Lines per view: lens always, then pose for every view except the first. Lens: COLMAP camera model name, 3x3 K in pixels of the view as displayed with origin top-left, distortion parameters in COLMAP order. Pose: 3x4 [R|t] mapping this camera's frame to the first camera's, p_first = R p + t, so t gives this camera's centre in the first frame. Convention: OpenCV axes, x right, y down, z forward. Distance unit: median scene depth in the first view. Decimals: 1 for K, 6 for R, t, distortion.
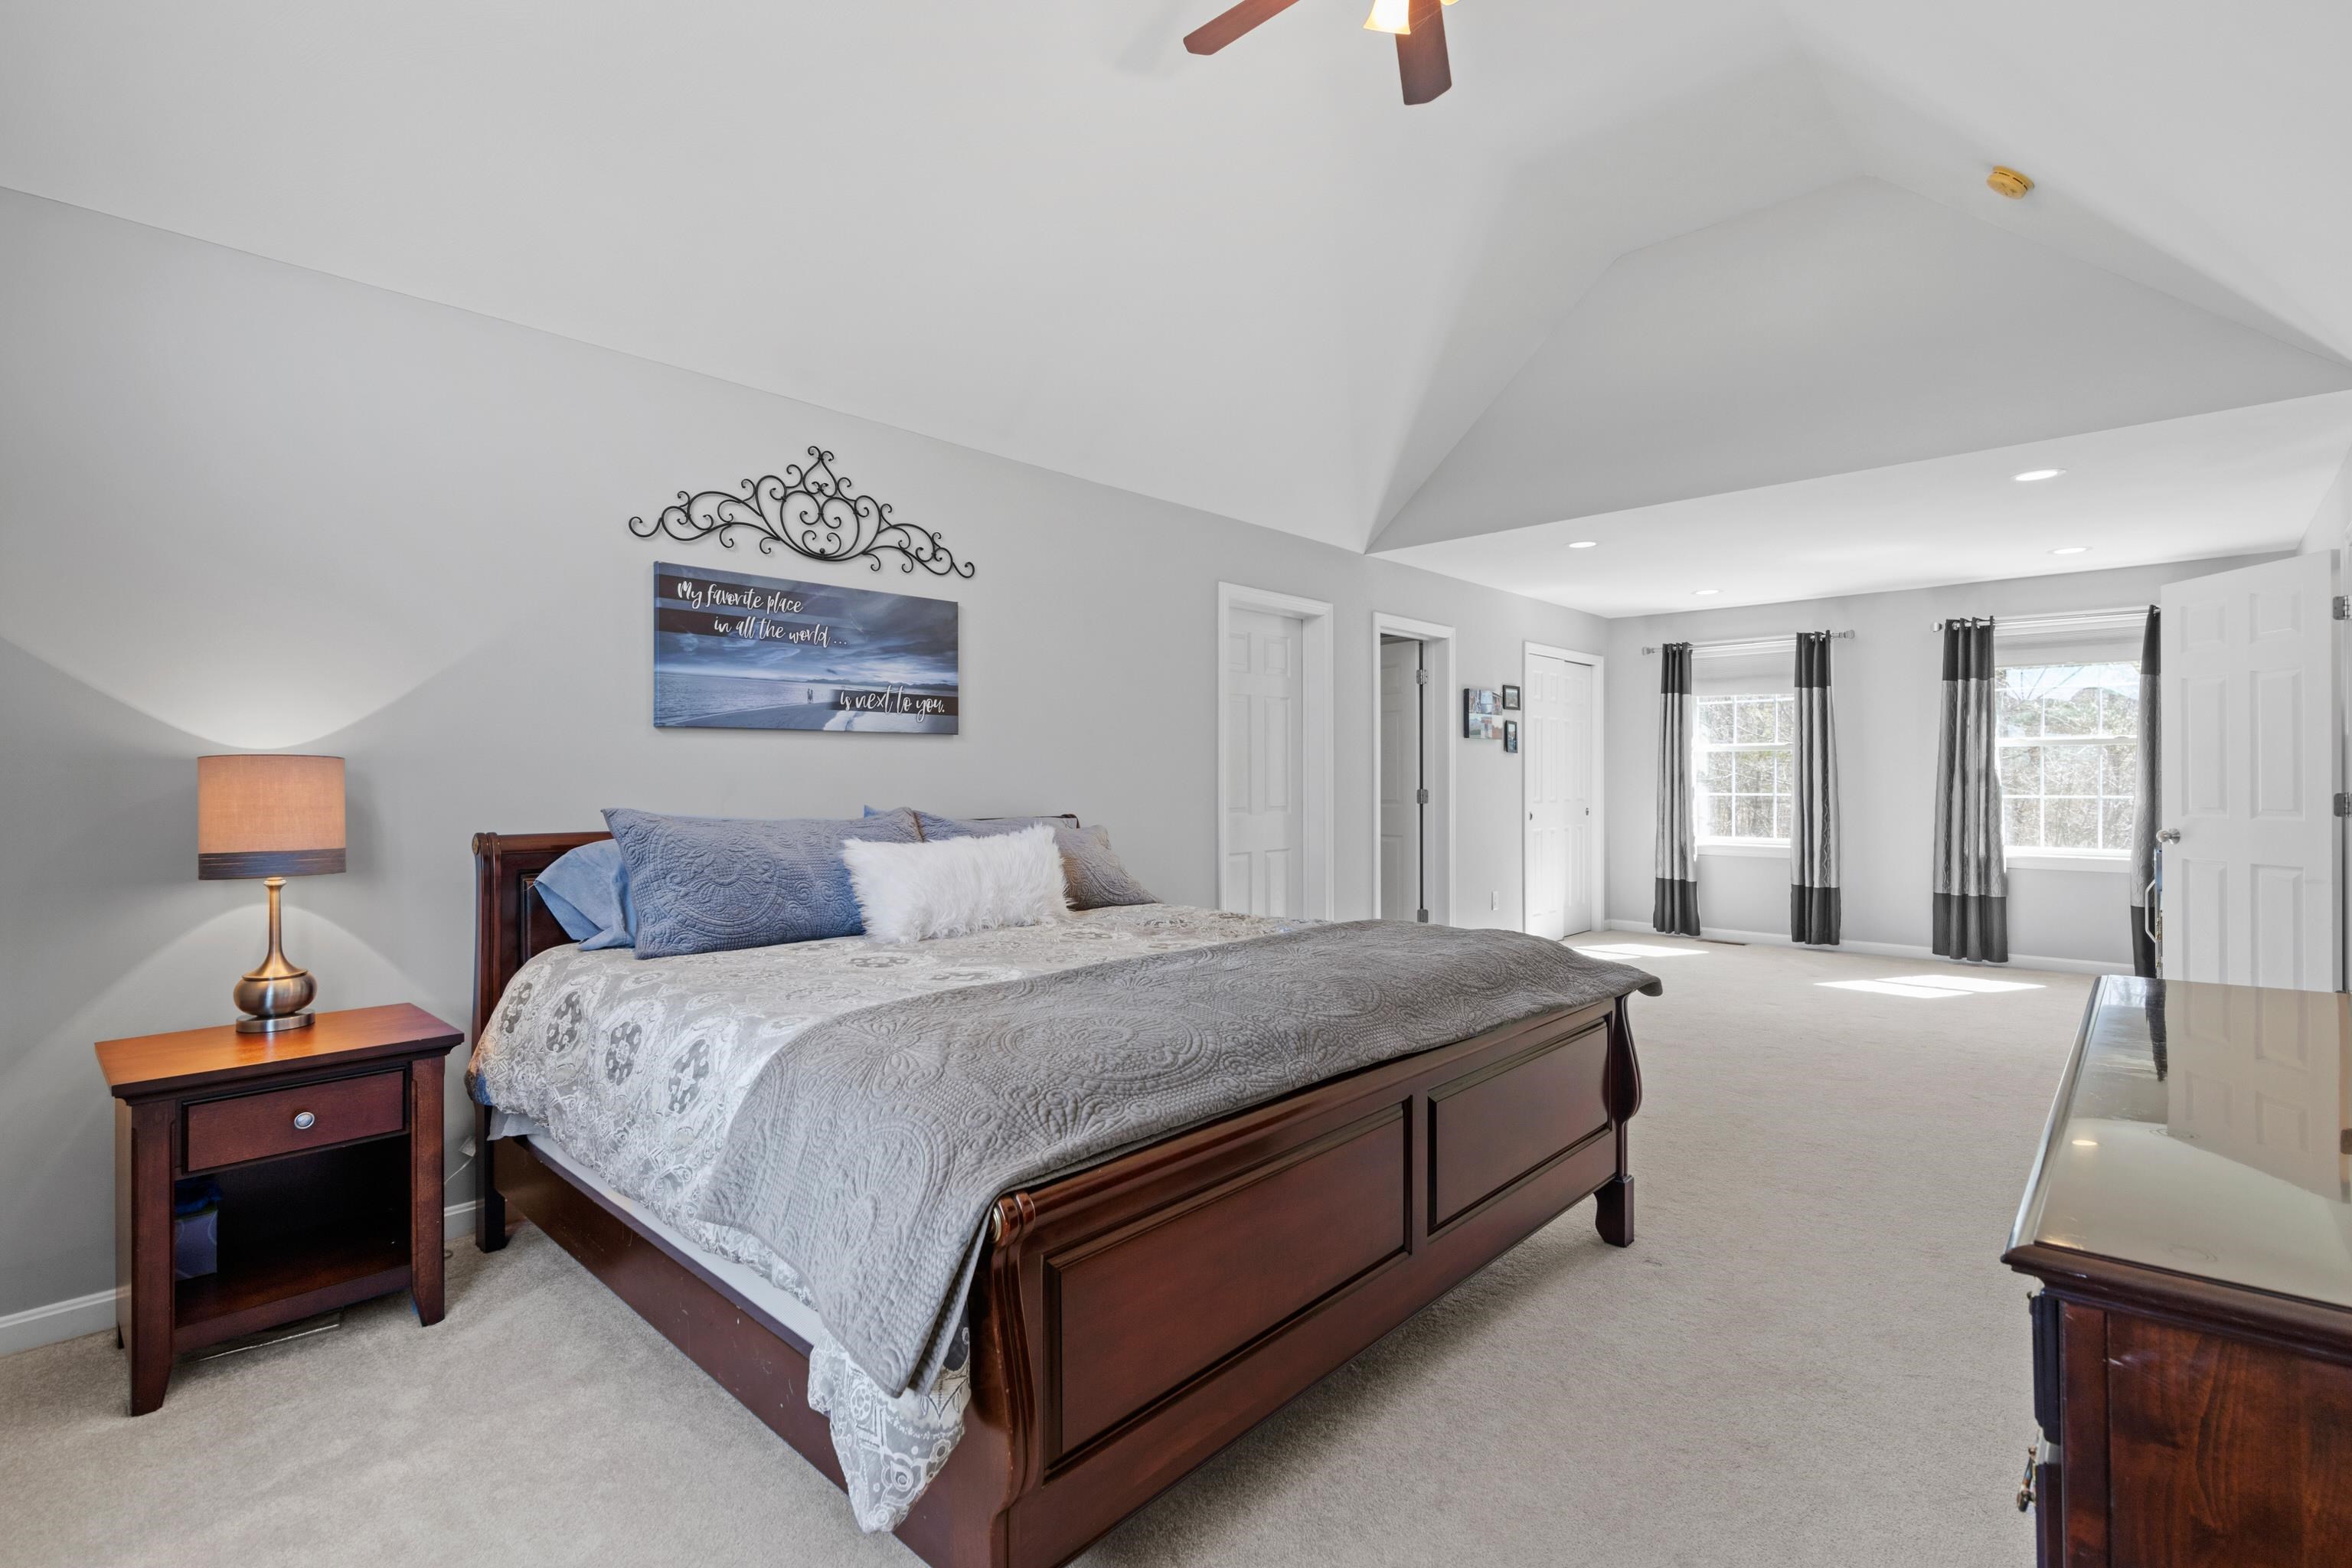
lens RADIAL K [[1076.3, 0, 1176.4], [0, 1076.3, 779.3], [0, 0, 1]] dist [-0.000859, -0.000130]
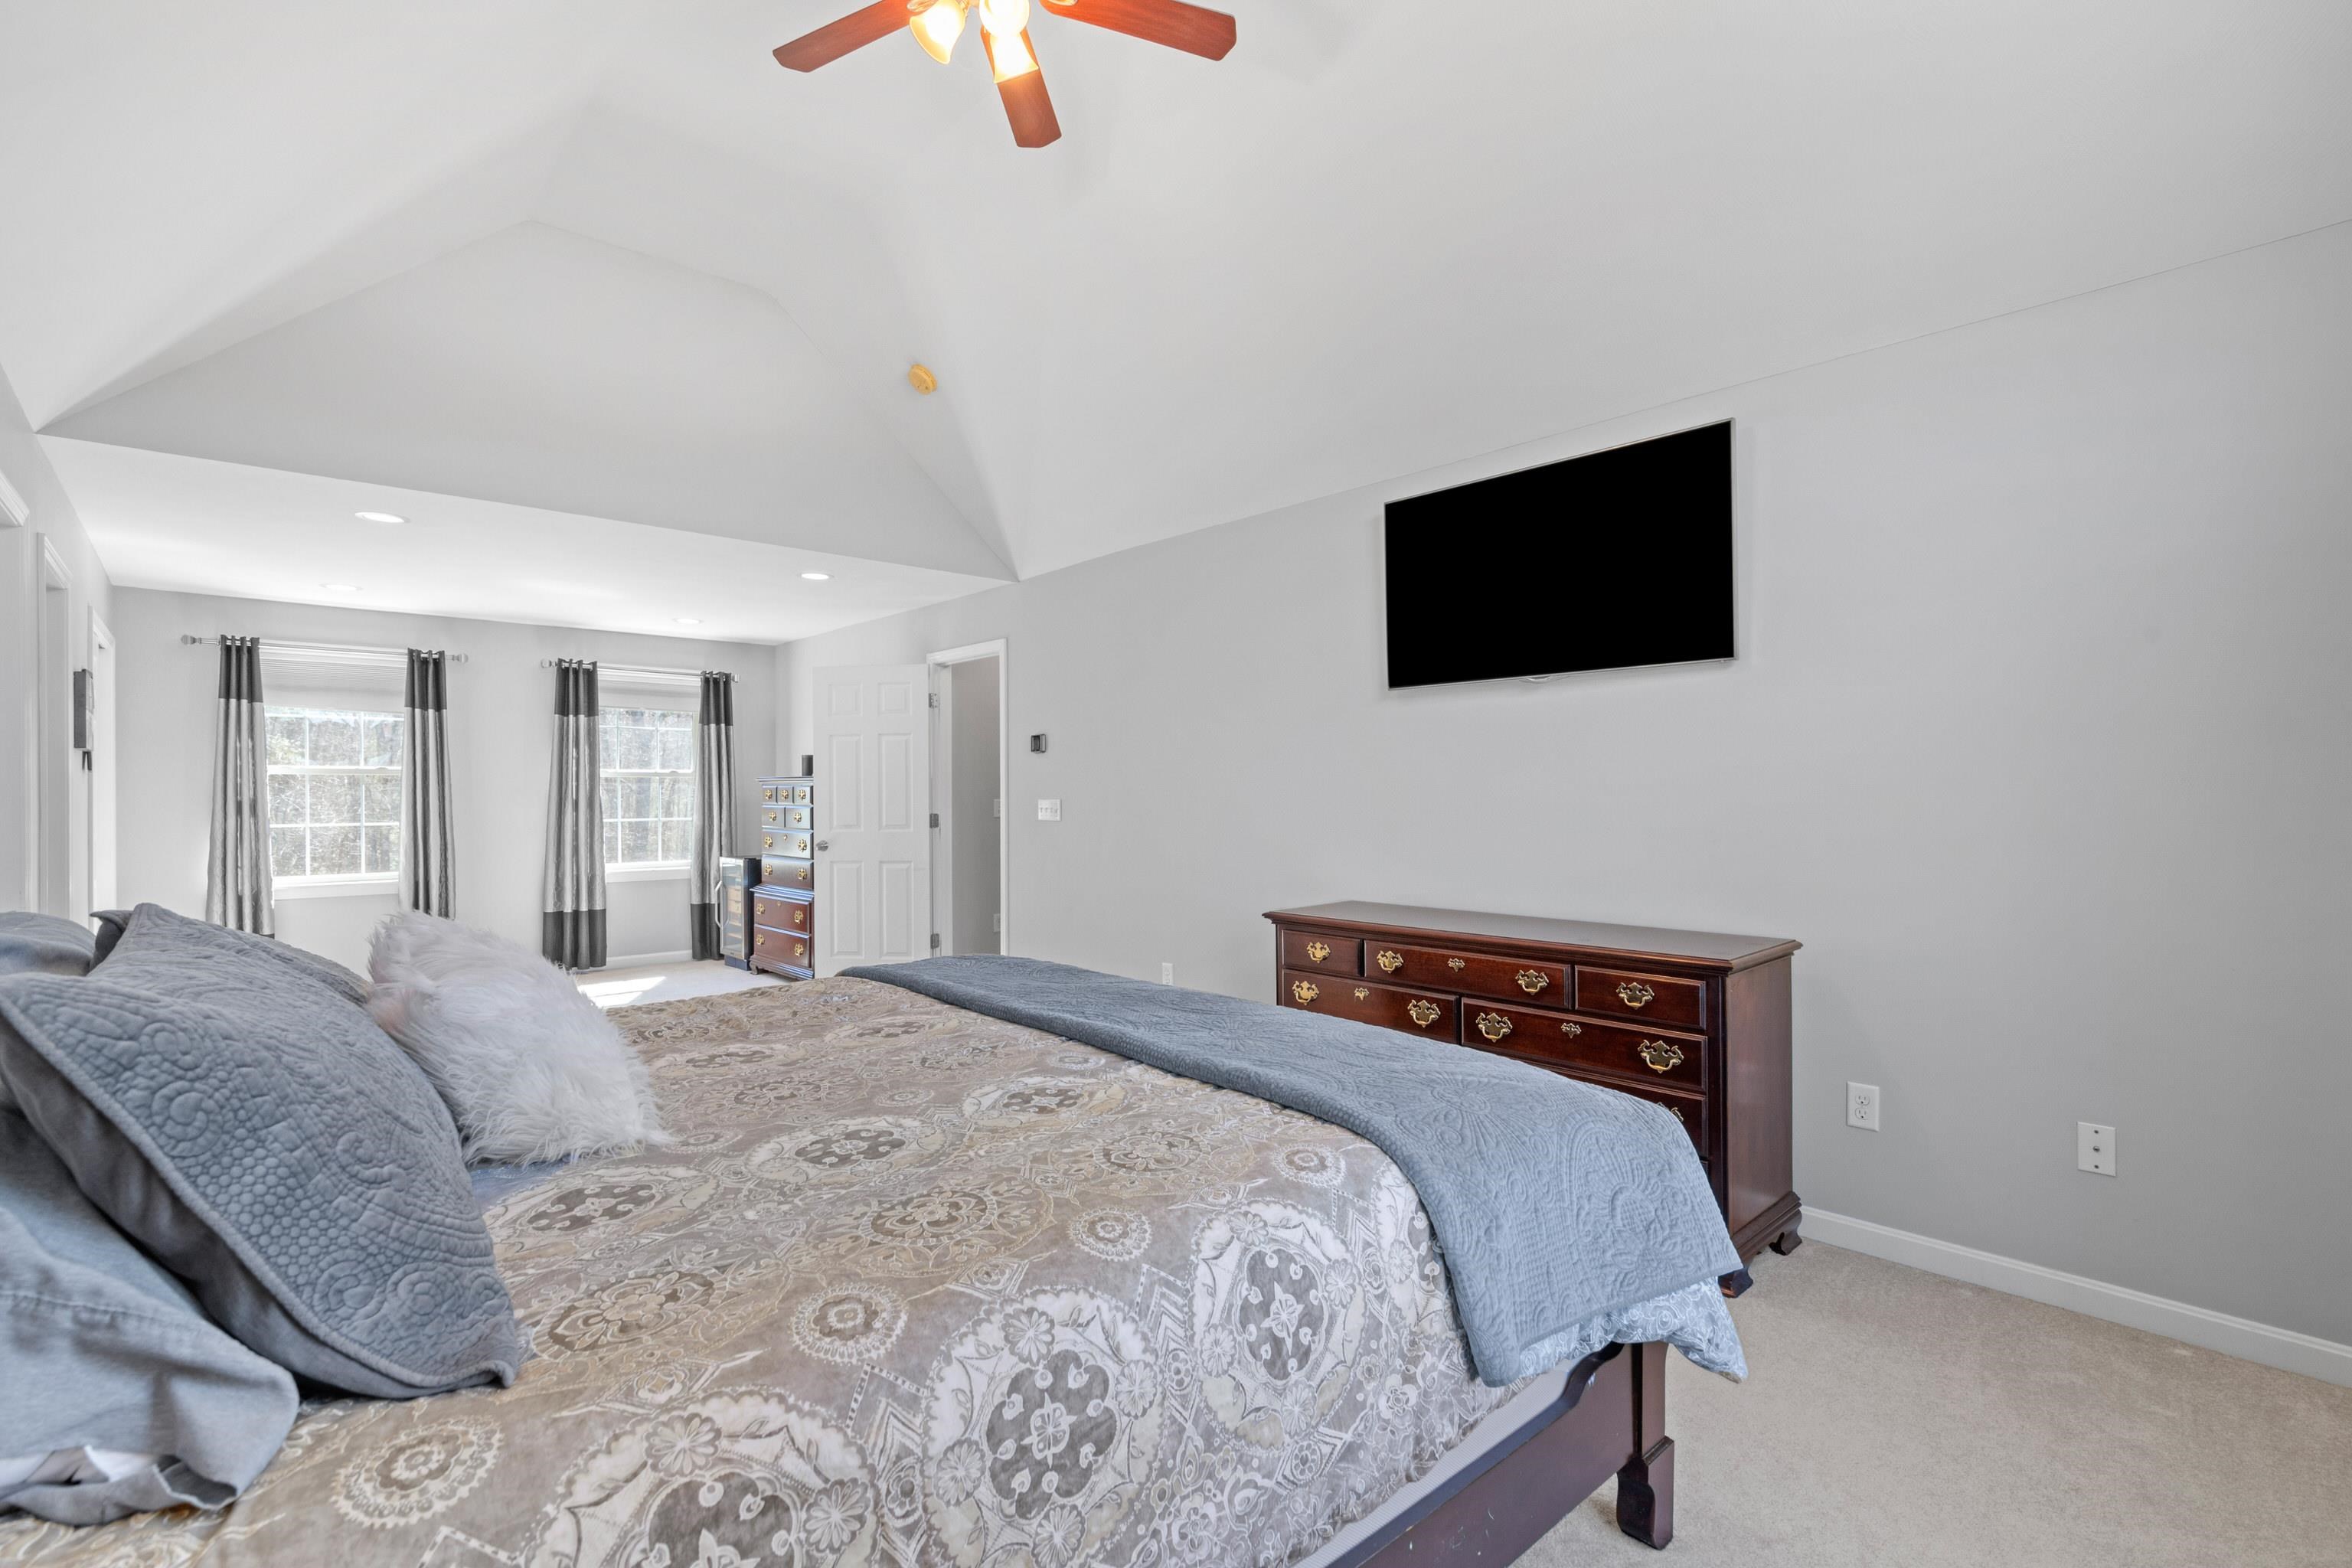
lens RADIAL K [[1055.7, 0, 1176.0], [0, 1055.7, 784.0], [0, 0, 1]] dist [-0.000392, -0.000027]
pose [[0.117570, 0.015867, 0.992938, -0.268336], [0.007148, 0.999833, -0.016824, 0.000509], [-0.993039, 0.009075, 0.117437, 0.259554]]
